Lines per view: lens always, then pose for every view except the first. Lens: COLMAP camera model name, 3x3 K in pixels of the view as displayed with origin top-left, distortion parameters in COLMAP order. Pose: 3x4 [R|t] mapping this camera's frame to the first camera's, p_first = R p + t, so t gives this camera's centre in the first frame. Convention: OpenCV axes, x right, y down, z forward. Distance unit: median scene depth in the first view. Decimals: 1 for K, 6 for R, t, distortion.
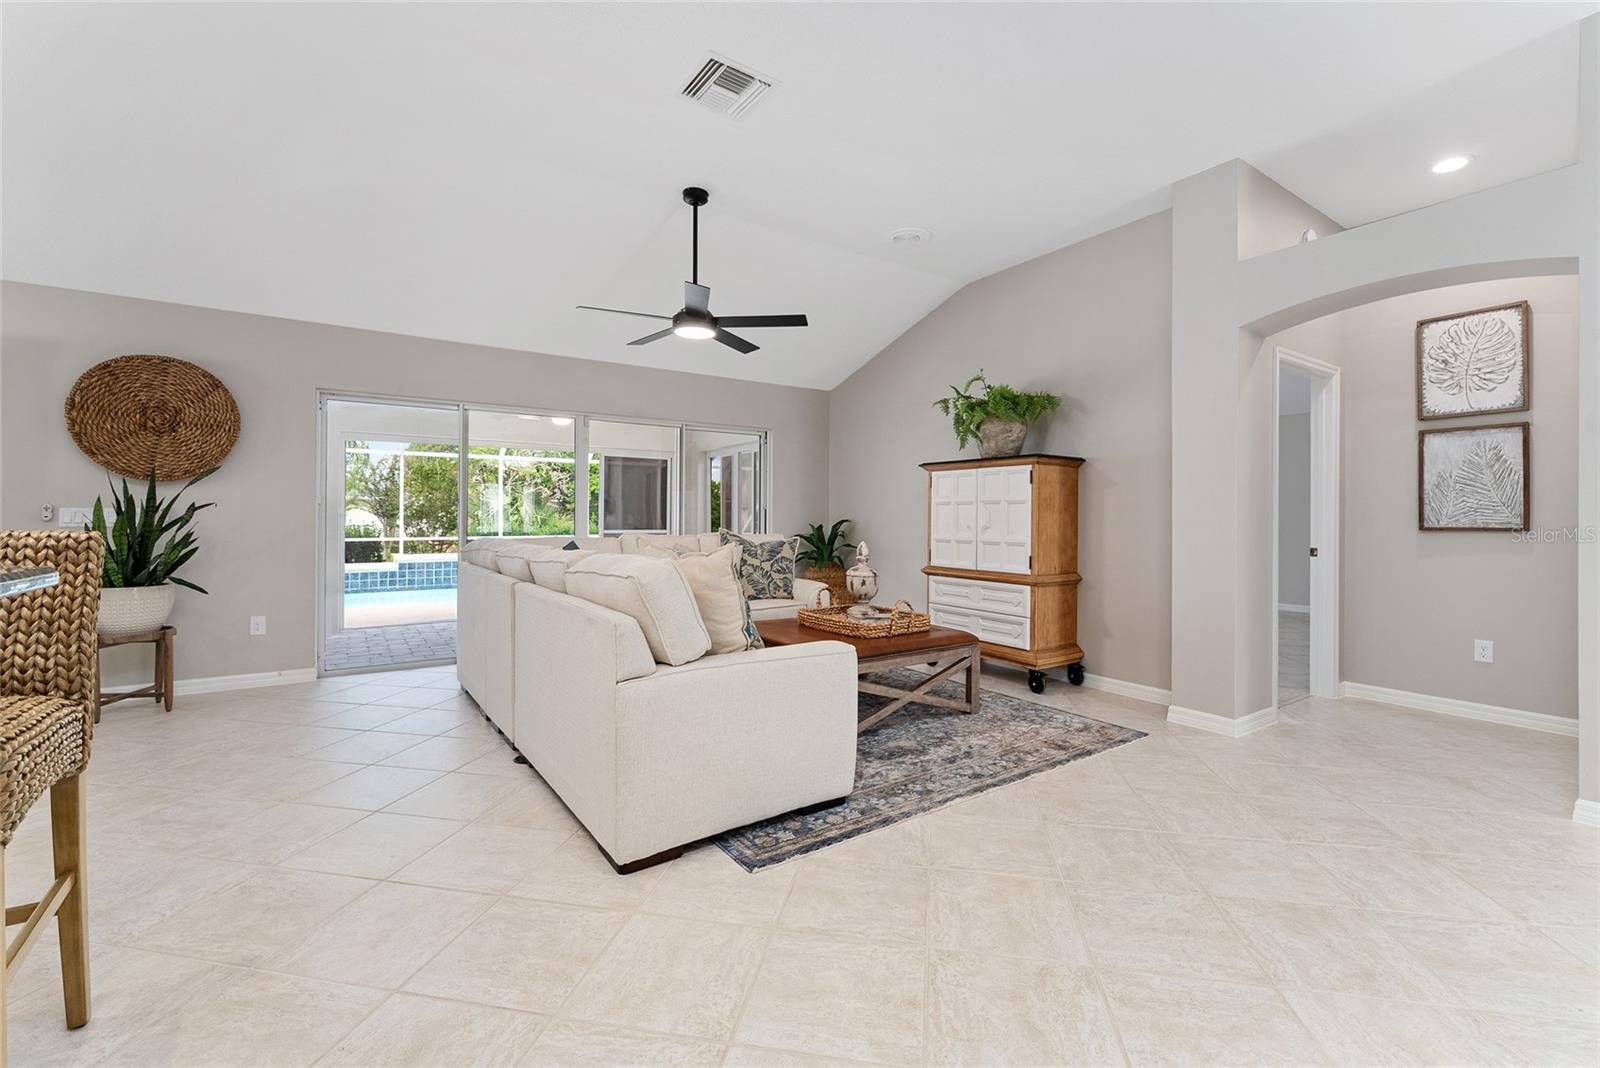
lens RADIAL K [[679.4, 0, 804.0], [0, 679.4, 515.2], [0, 0, 1]] dist [-0.006816, 0.001158]
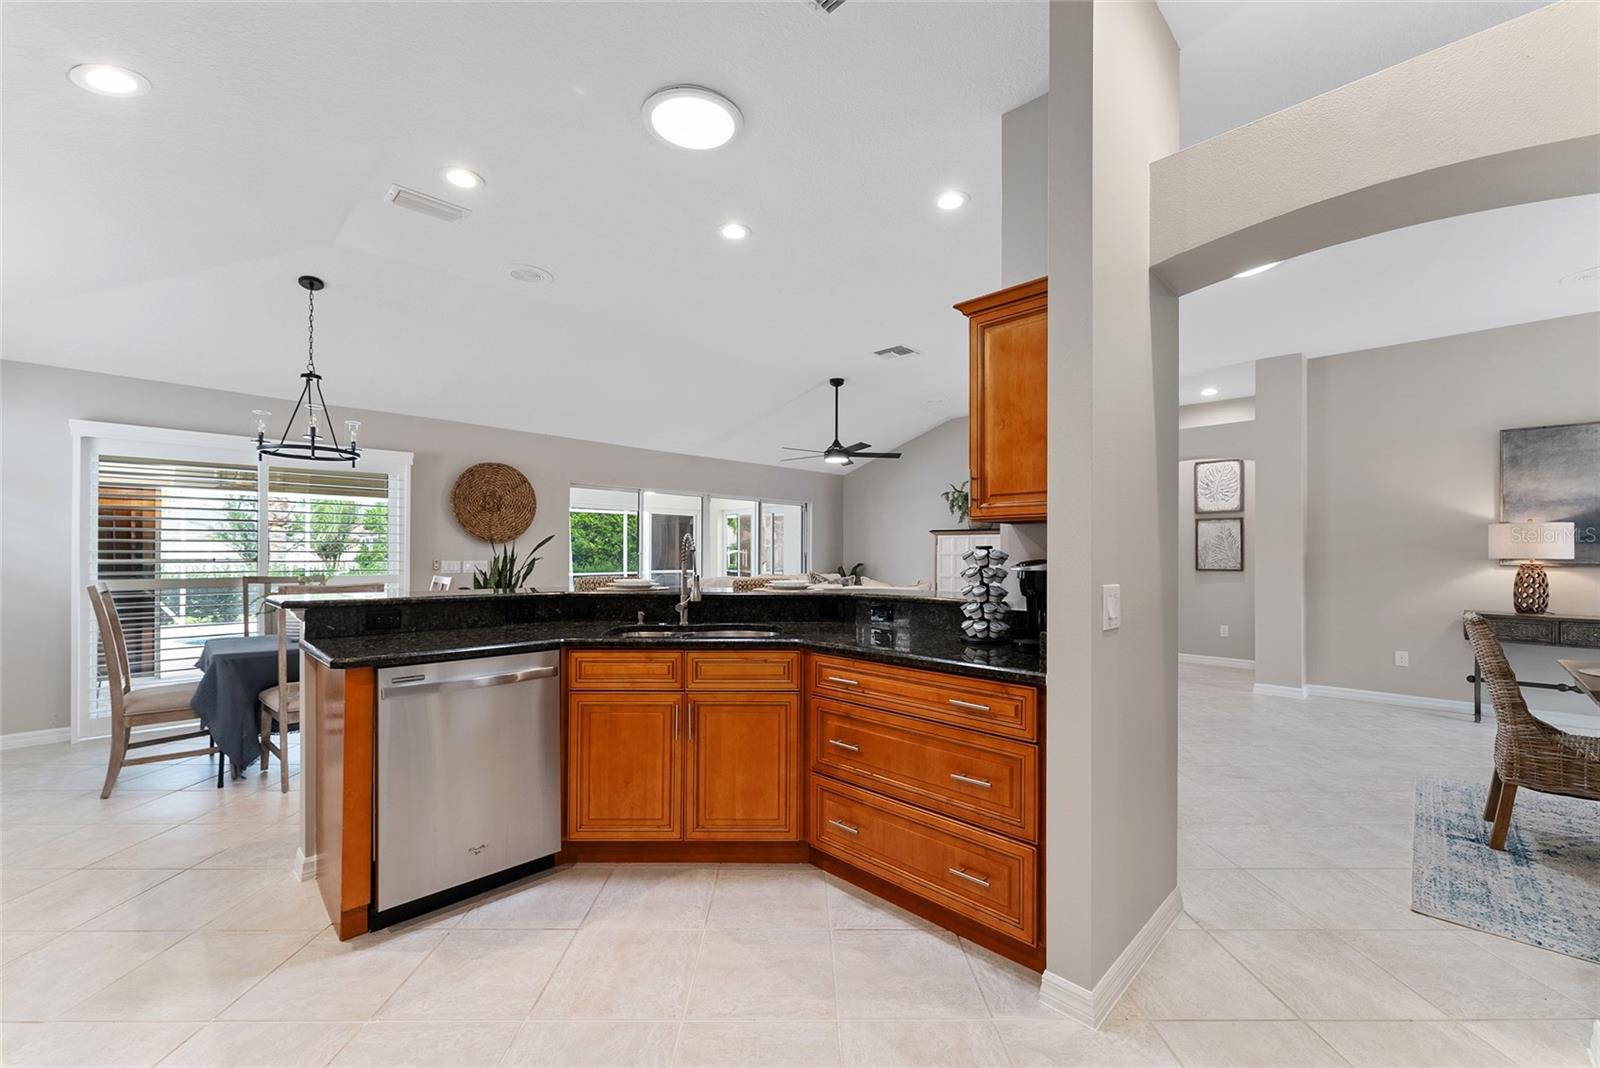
lens RADIAL K [[646.9, 0, 794.3], [0, 646.9, 551.3], [0, 0, 1]] dist [-0.001130, 0.000099]
pose [[0.982101, 0.000334, 0.188355, -0.524051], [-0.000126, 0.999999, -0.001113, -0.028201], [-0.188355, 0.001069, 0.982100, -0.555493]]
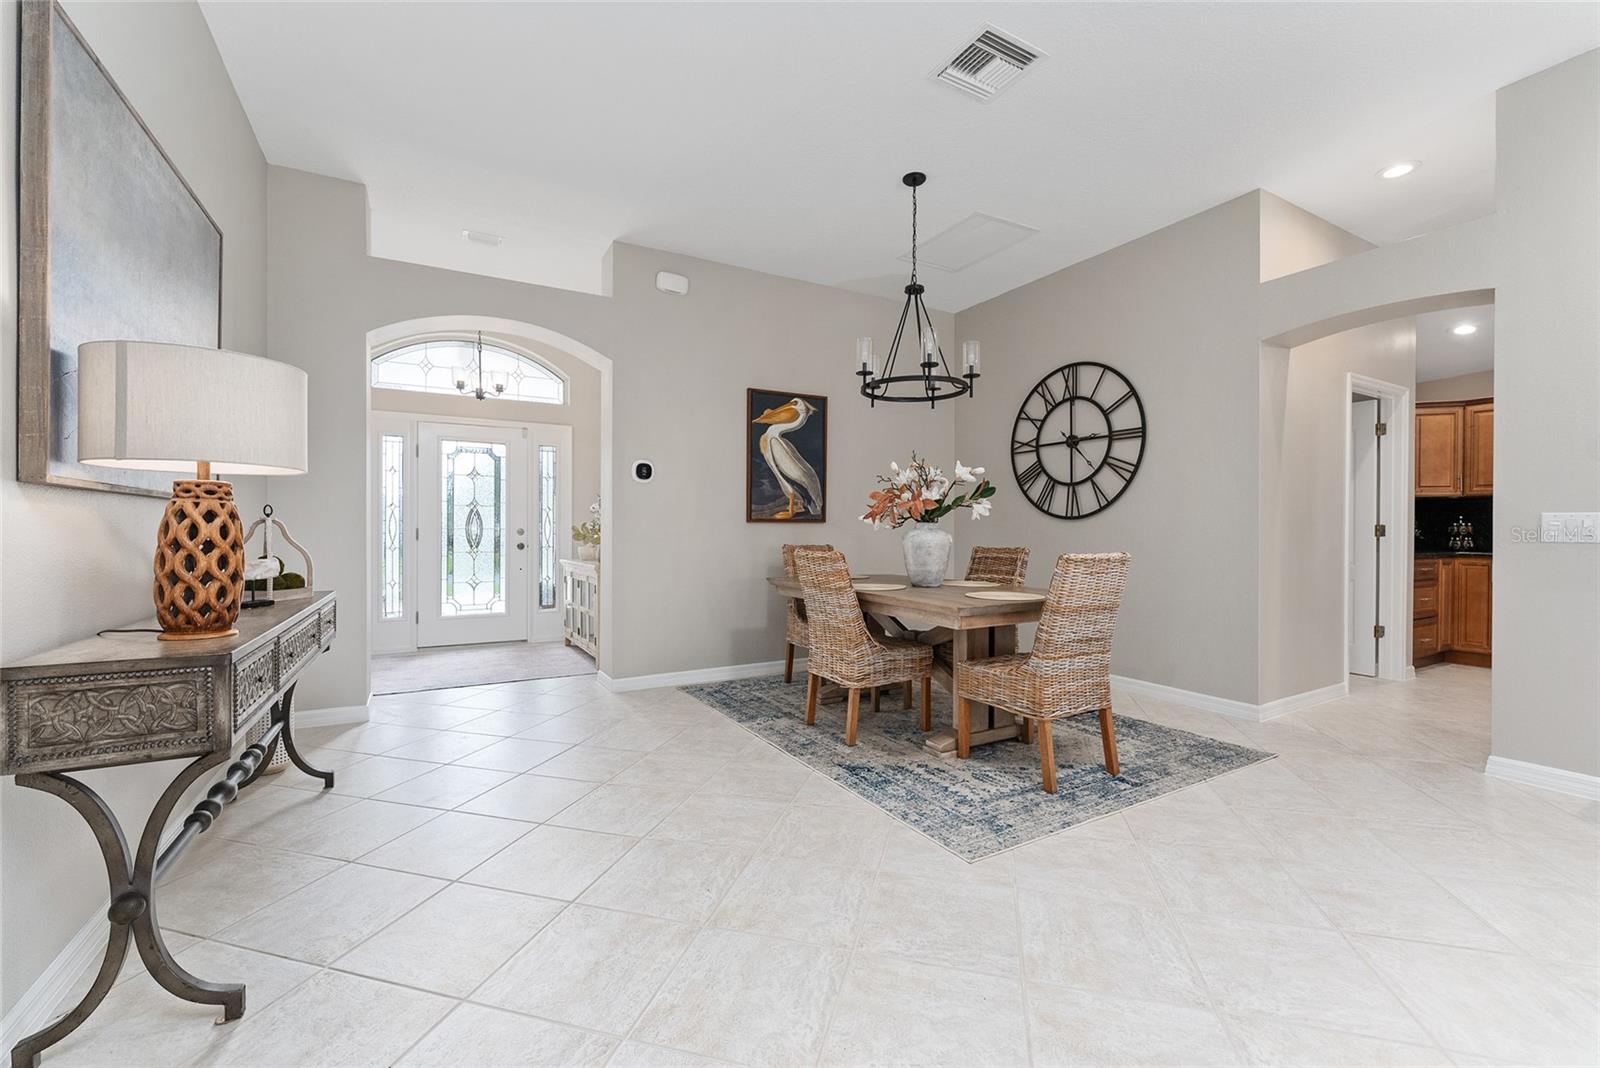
lens RADIAL K [[646.9, 0, 806.9], [0, 646.9, 533.9], [0, 0, 1]] dist [-0.001130, 0.000099]
pose [[-0.997424, -0.005664, 0.071503, 0.522364], [-0.005363, 0.999976, 0.004399, 0.015588], [-0.071526, 0.004004, -0.997431, 0.602664]]
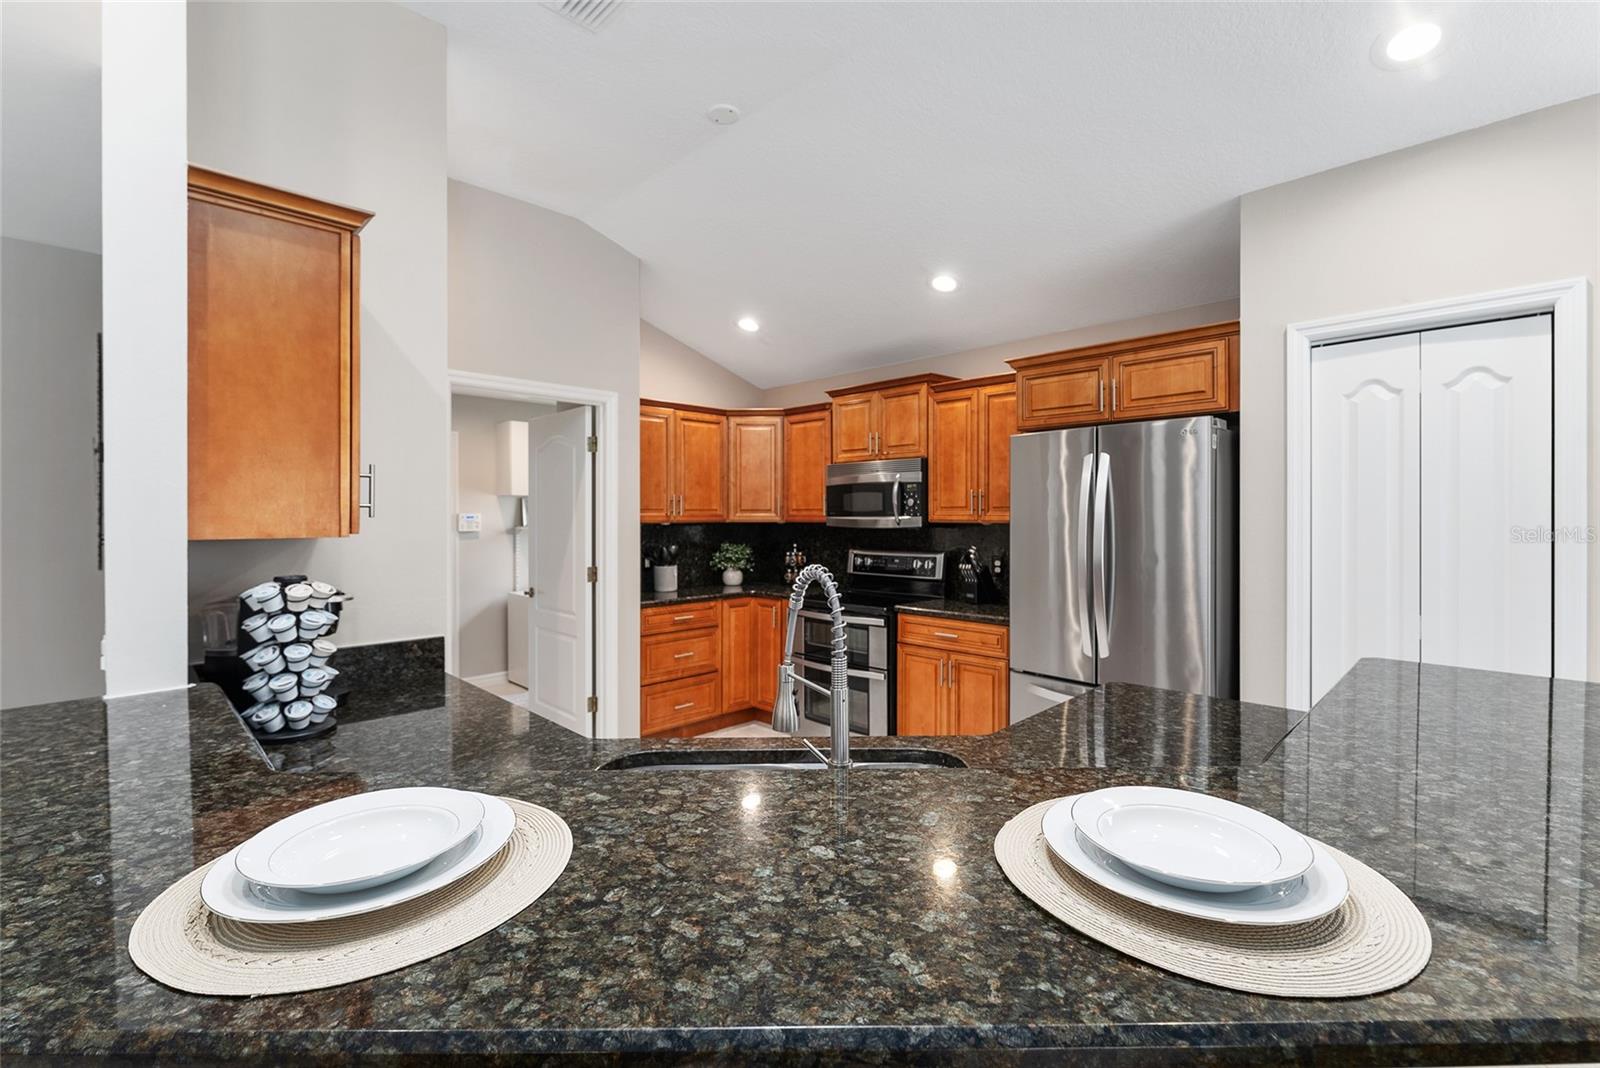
lens RADIAL K [[679.4, 0, 804.0], [0, 679.4, 519.7], [0, 0, 1]] dist [-0.006816, 0.001158]
pose [[-0.982900, -0.001313, -0.184133, -0.451673], [-0.002582, 0.999975, 0.006651, -0.067584], [0.184120, 0.007012, -0.982879, 0.366689]]
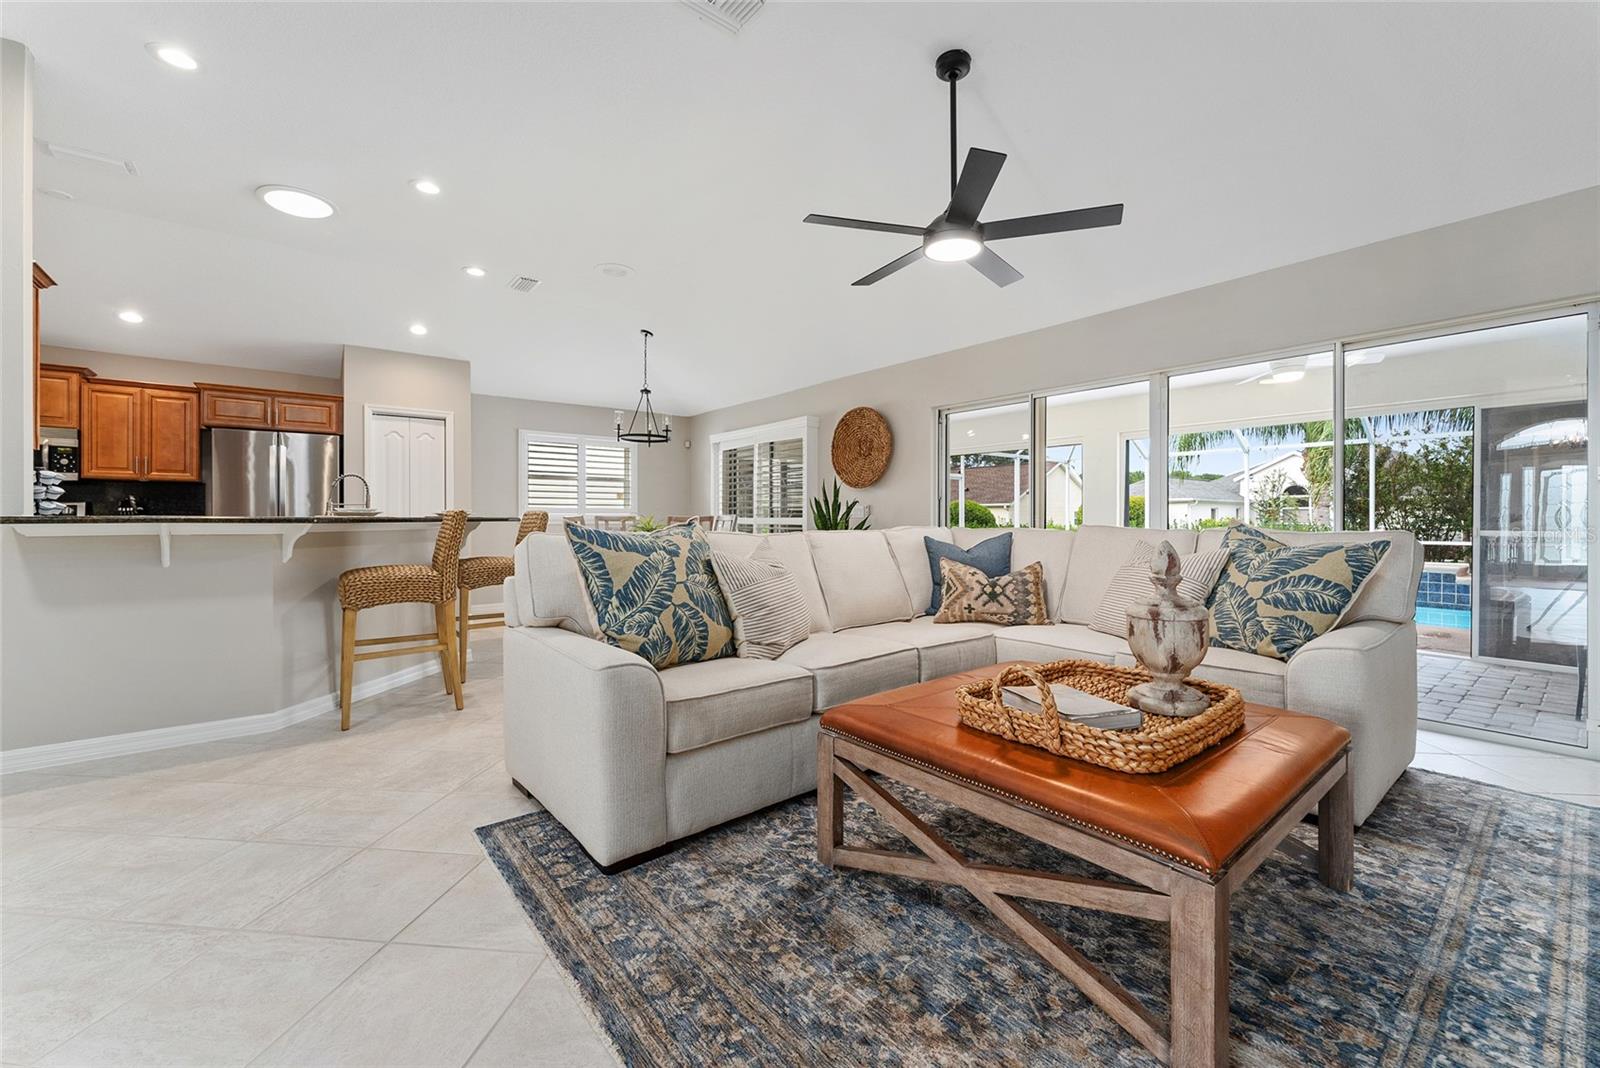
lens RADIAL K [[646.9, 0, 803.3], [0, 646.9, 517.4], [0, 0, 1]] dist [-0.001130, 0.000099]
pose [[0.080437, -0.008139, -0.996726, 0.473122], [0.003311, 0.999963, -0.007898, 0.025794], [0.996754, -0.002665, 0.080461, 0.702118]]
